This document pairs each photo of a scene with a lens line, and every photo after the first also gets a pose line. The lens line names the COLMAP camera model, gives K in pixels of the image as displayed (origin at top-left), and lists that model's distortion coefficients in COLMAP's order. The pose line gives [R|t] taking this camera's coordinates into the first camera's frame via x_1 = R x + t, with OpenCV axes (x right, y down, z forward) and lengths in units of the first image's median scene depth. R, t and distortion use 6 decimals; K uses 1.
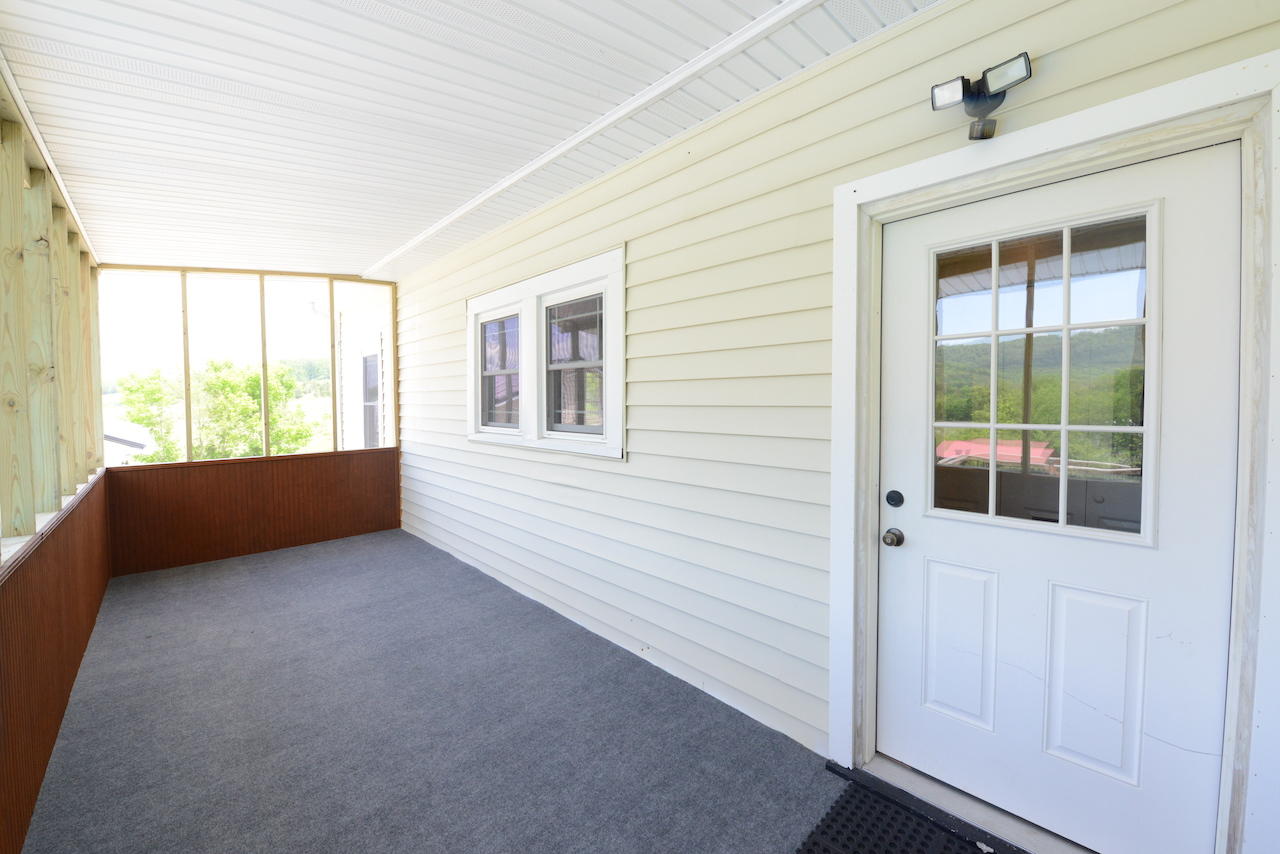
lens RADIAL K [[514.2, 0, 640.0], [0, 514.2, 427.0], [0, 0, 1]] dist [-0.001199, -0.006533]
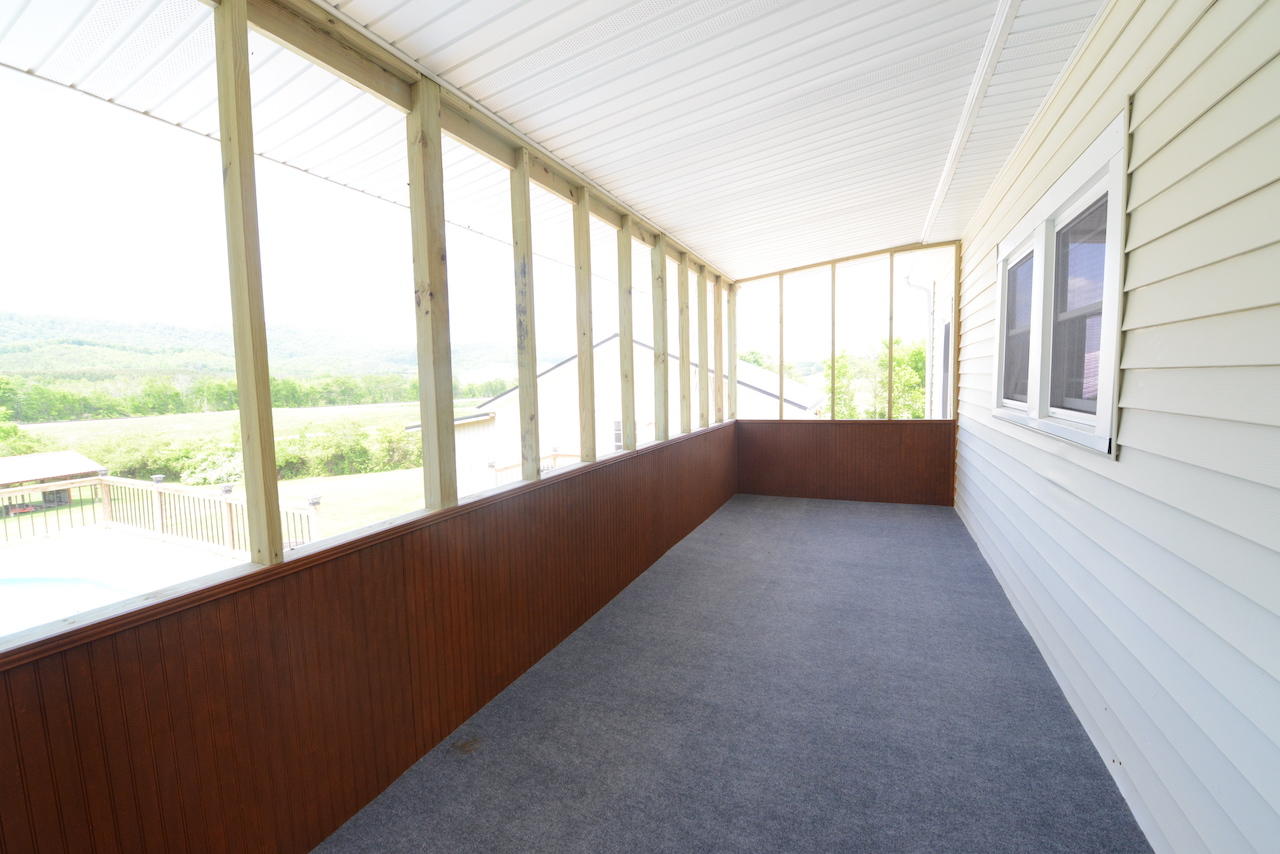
lens RADIAL K [[514.2, 0, 640.0], [0, 514.2, 427.0], [0, 0, 1]] dist [-0.001199, -0.006533]
pose [[0.383848, 0.079823, -0.919940, 0.269895], [-0.029762, 0.996809, 0.074074, -0.000281], [0.922917, -0.001054, 0.384999, 0.195086]]
